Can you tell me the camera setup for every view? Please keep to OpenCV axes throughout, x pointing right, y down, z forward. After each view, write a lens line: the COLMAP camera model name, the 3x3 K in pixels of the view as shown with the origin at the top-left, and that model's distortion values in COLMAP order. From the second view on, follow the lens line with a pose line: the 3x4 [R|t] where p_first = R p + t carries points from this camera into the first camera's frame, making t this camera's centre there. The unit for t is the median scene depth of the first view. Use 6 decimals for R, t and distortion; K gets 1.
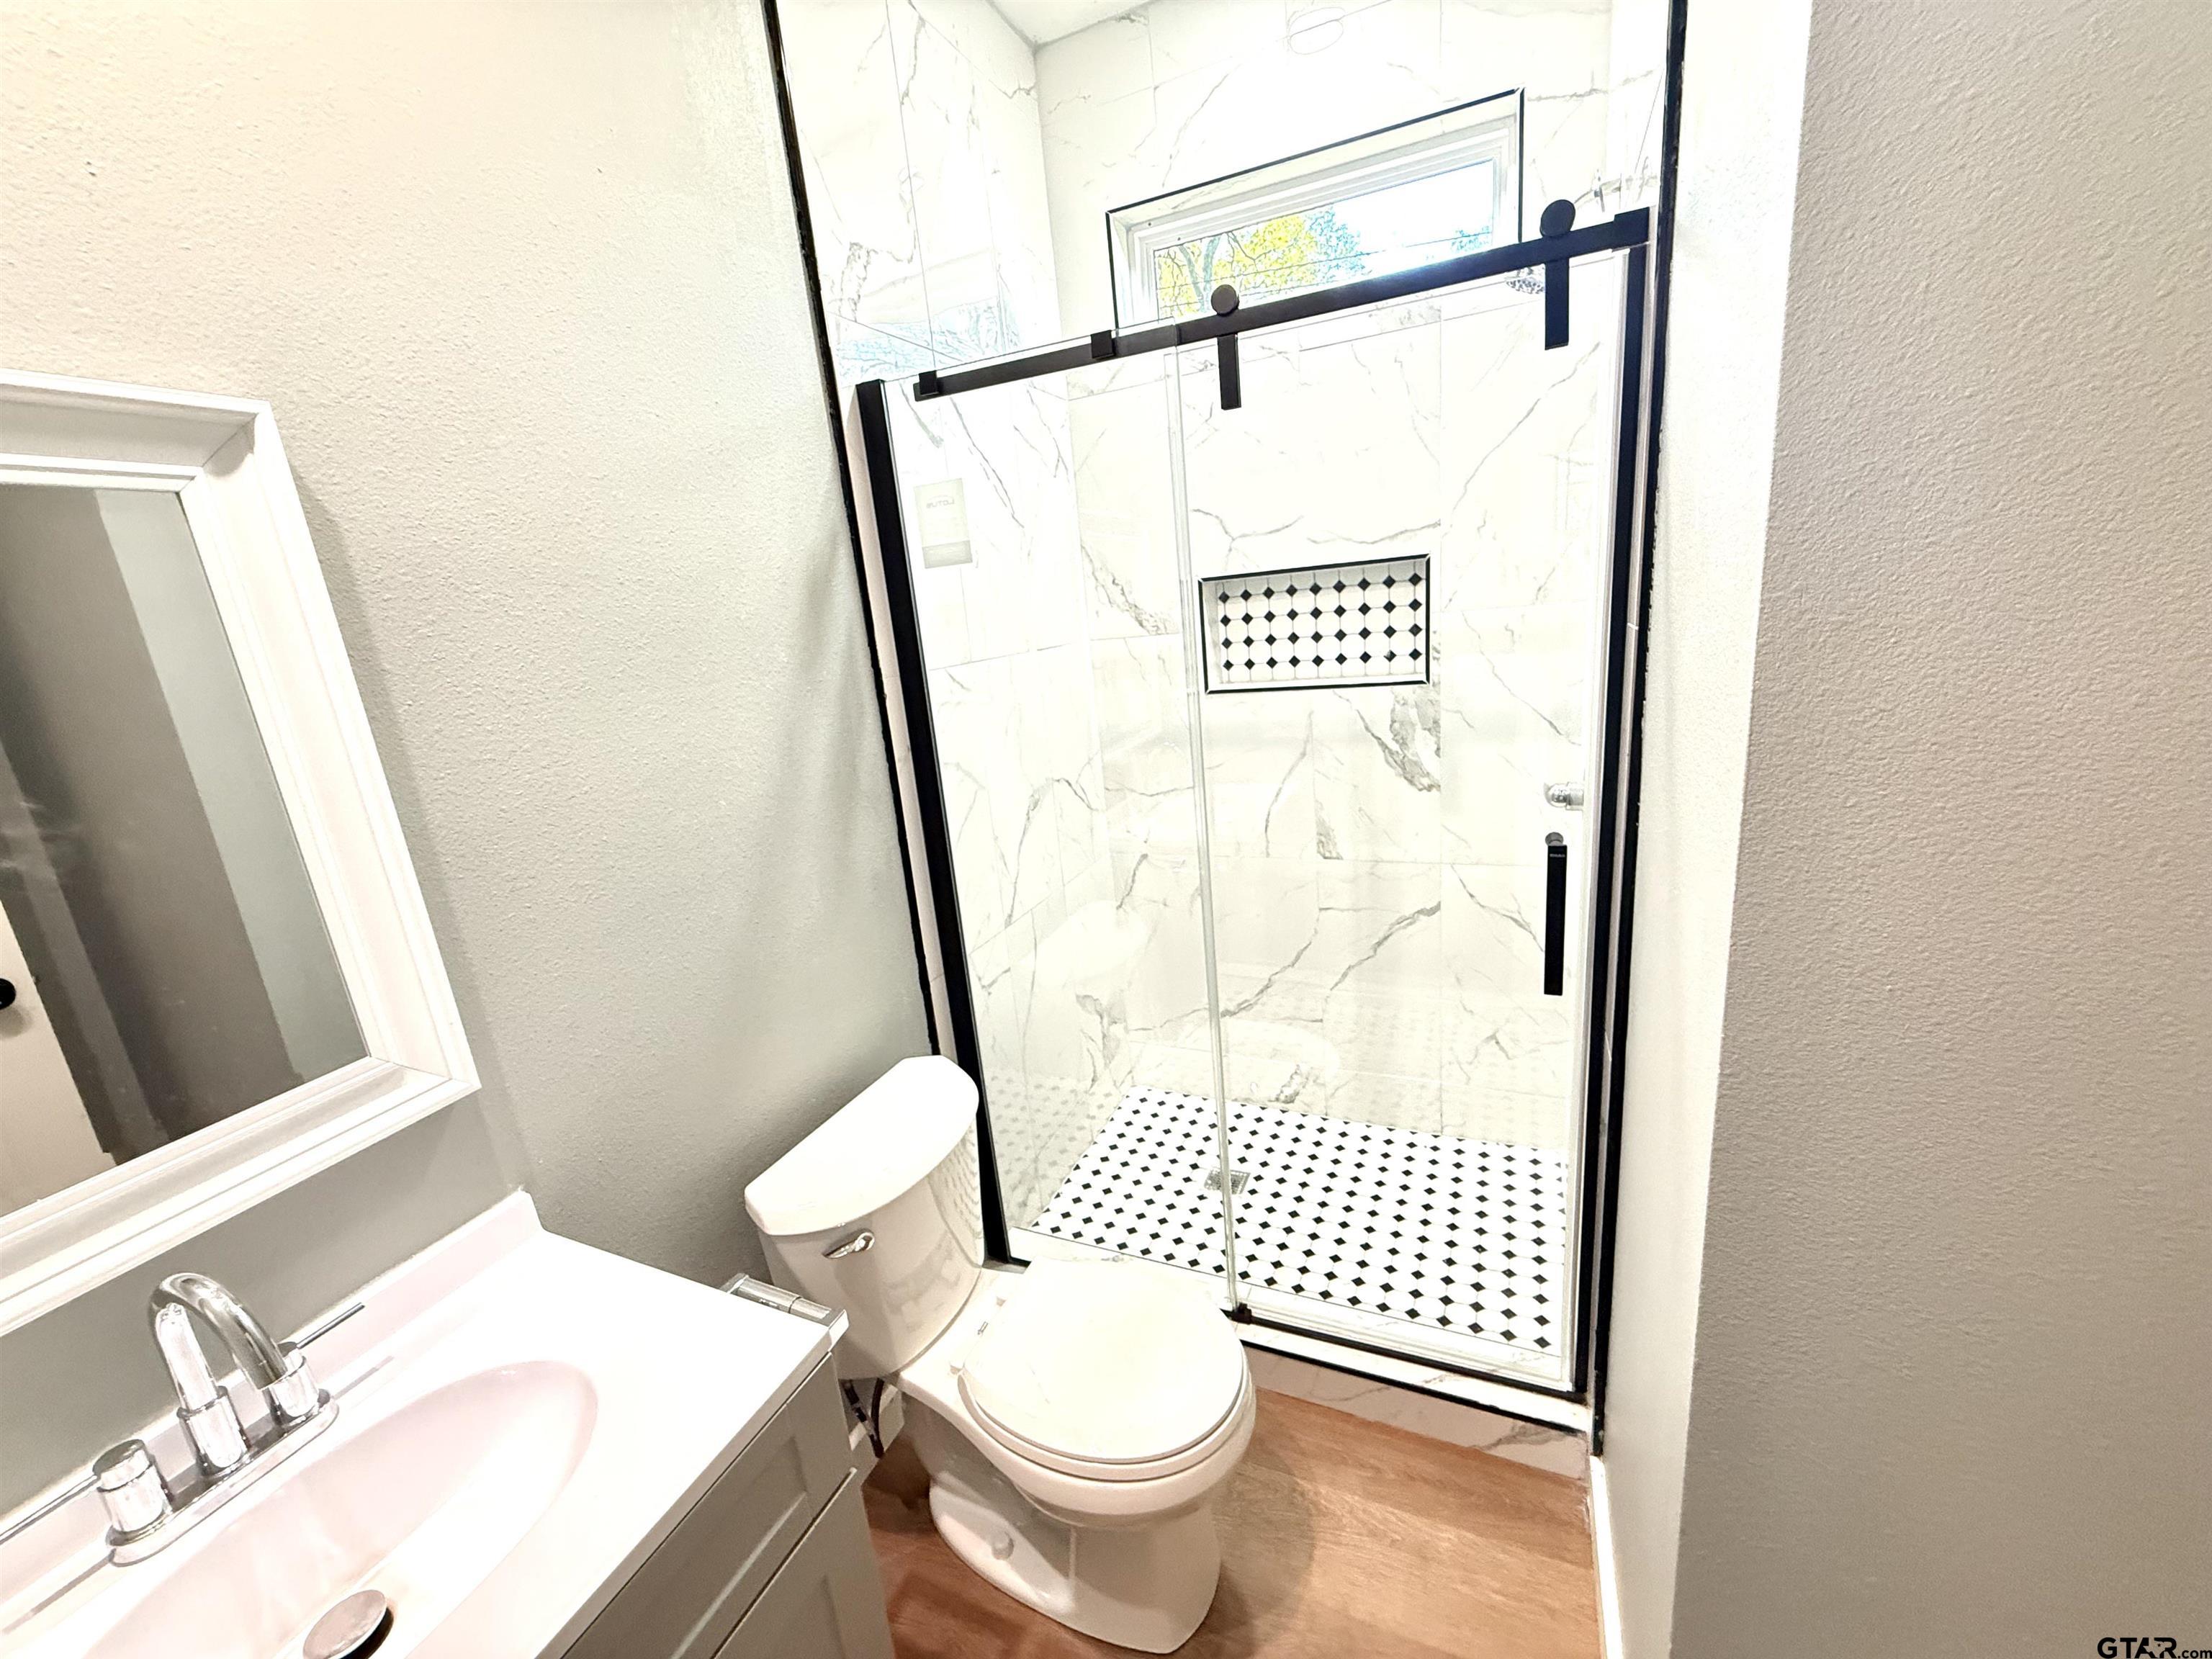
lens RADIAL K [[879.2, 0, 1100.1], [0, 879.2, 829.4], [0, 0, 1]] dist [-0.000771, -0.000288]
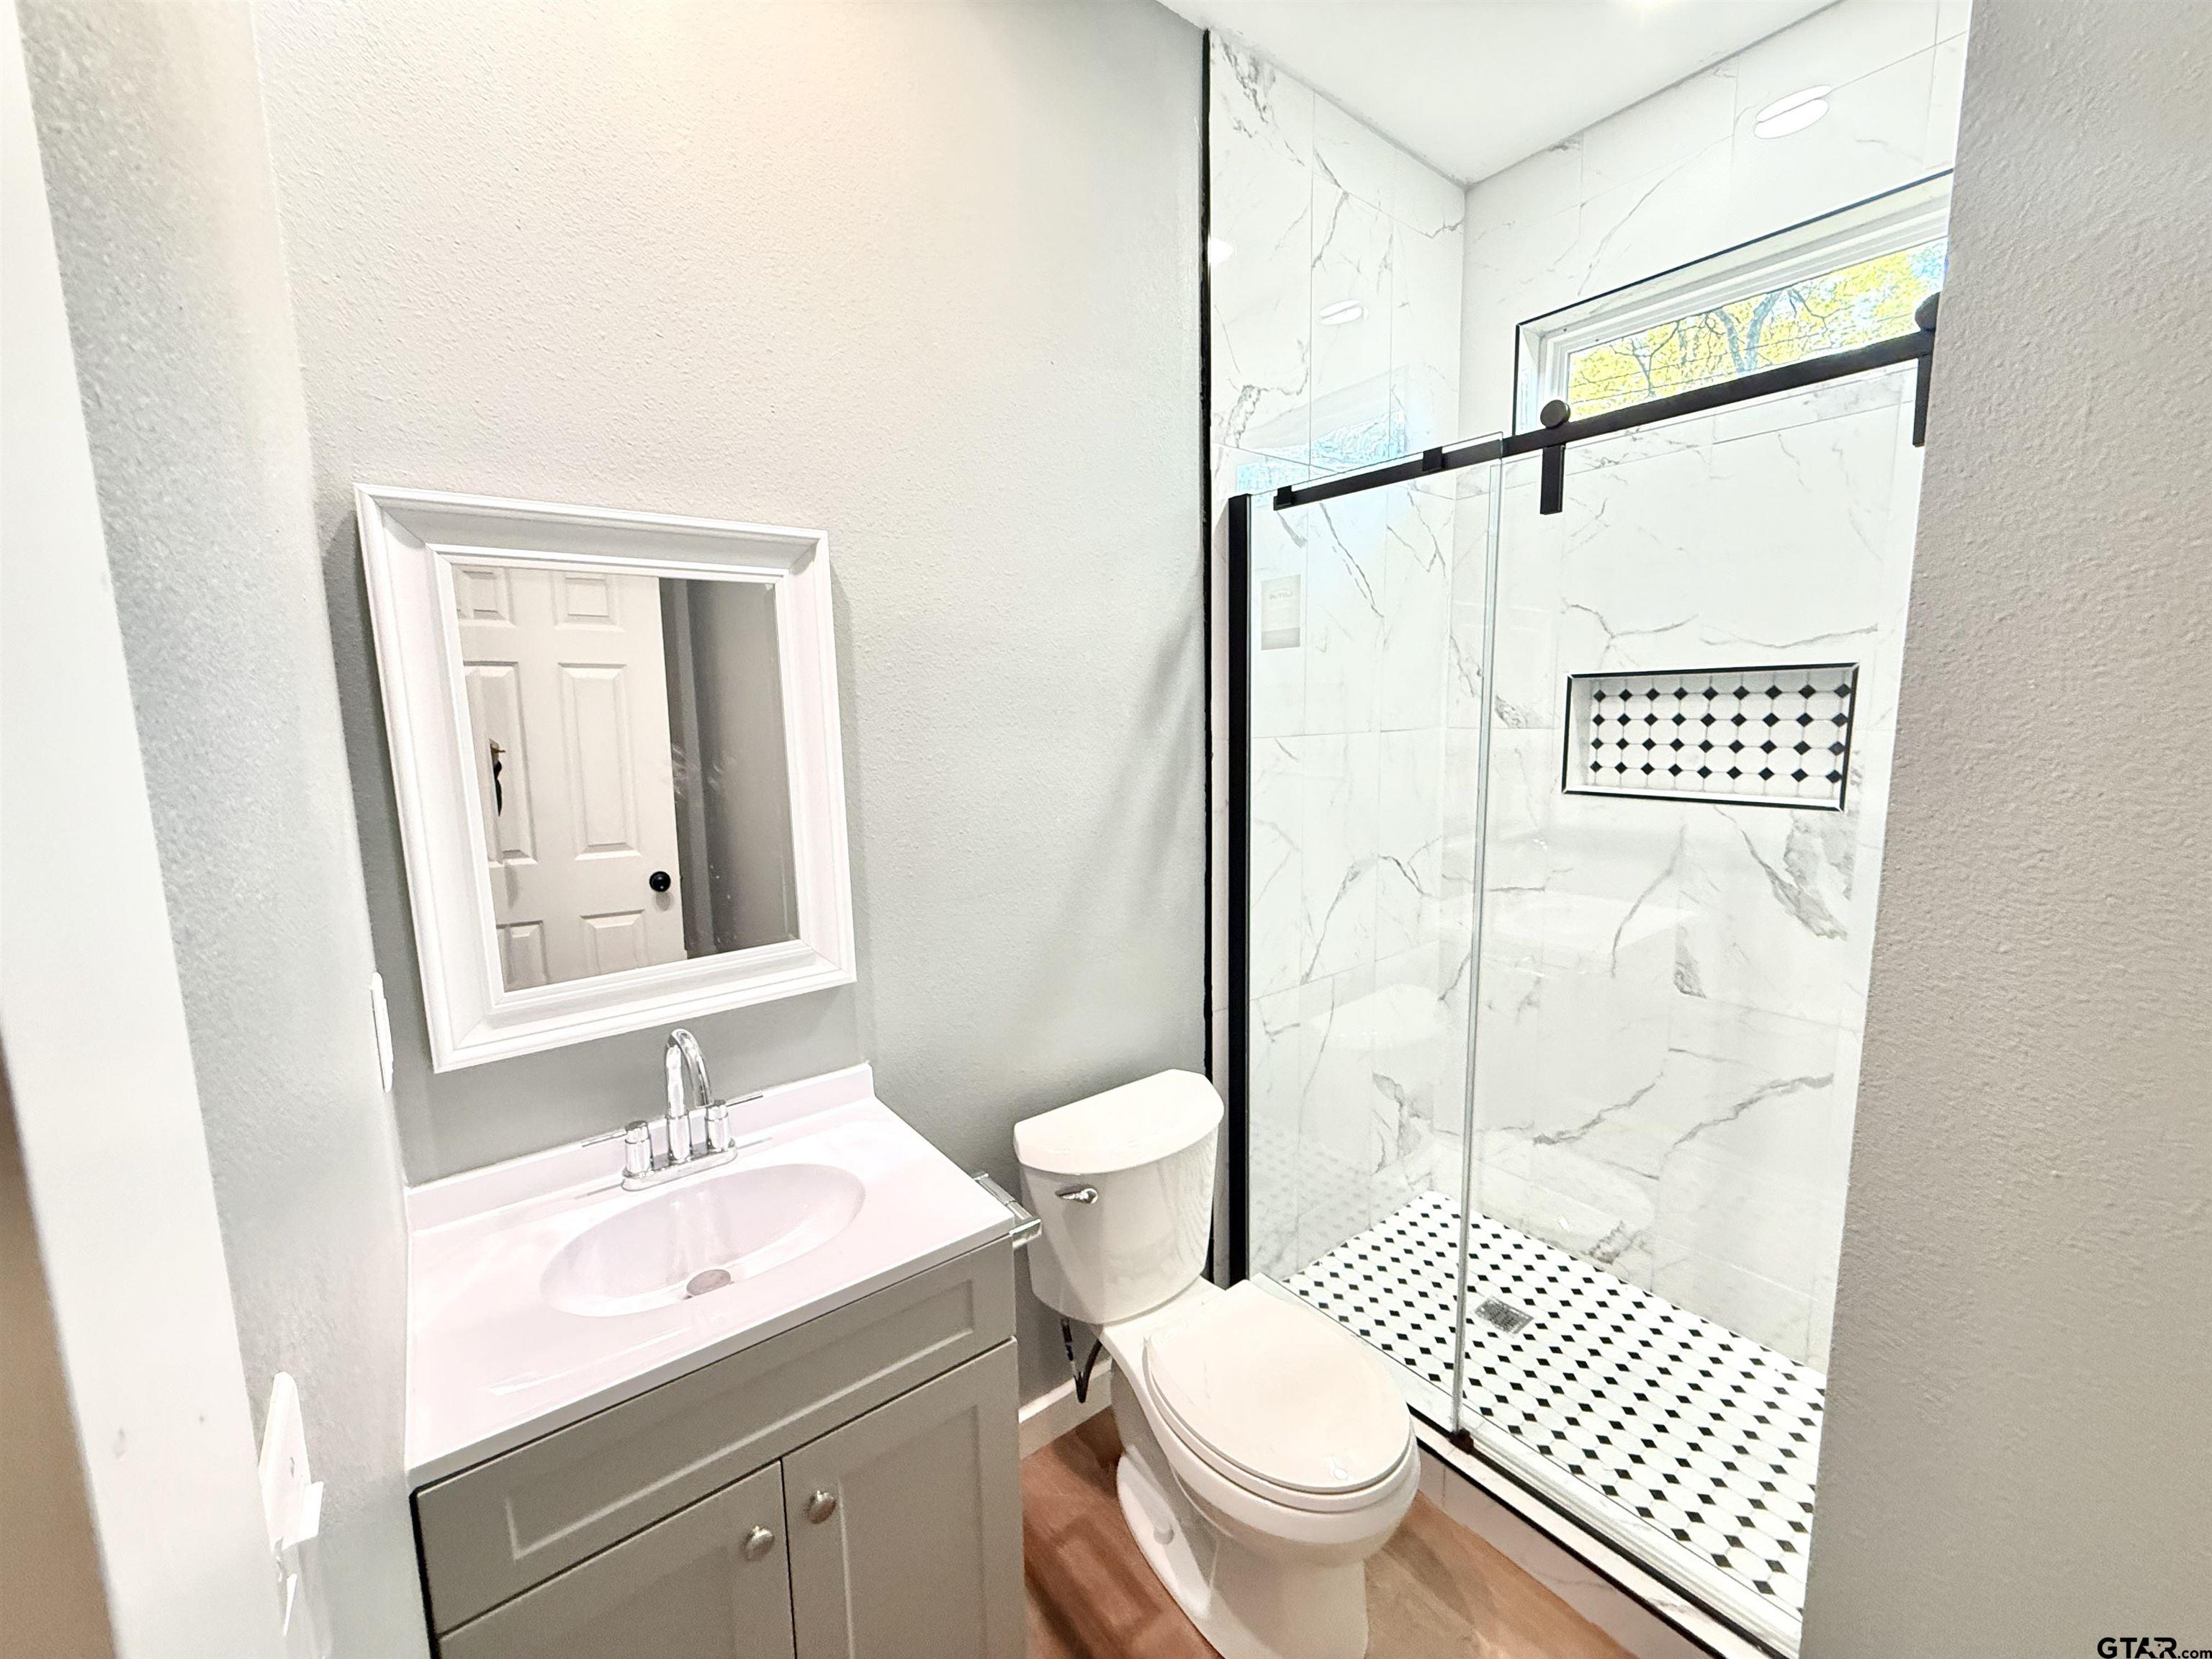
lens RADIAL K [[879.2, 0, 1100.1], [0, 879.2, 829.4], [0, 0, 1]] dist [-0.000771, -0.000288]
pose [[0.880002, 0.141589, -0.453374, 0.151062], [-0.180157, 0.982707, -0.042786, 0.019723], [0.439476, 0.119331, 0.890293, -0.081773]]
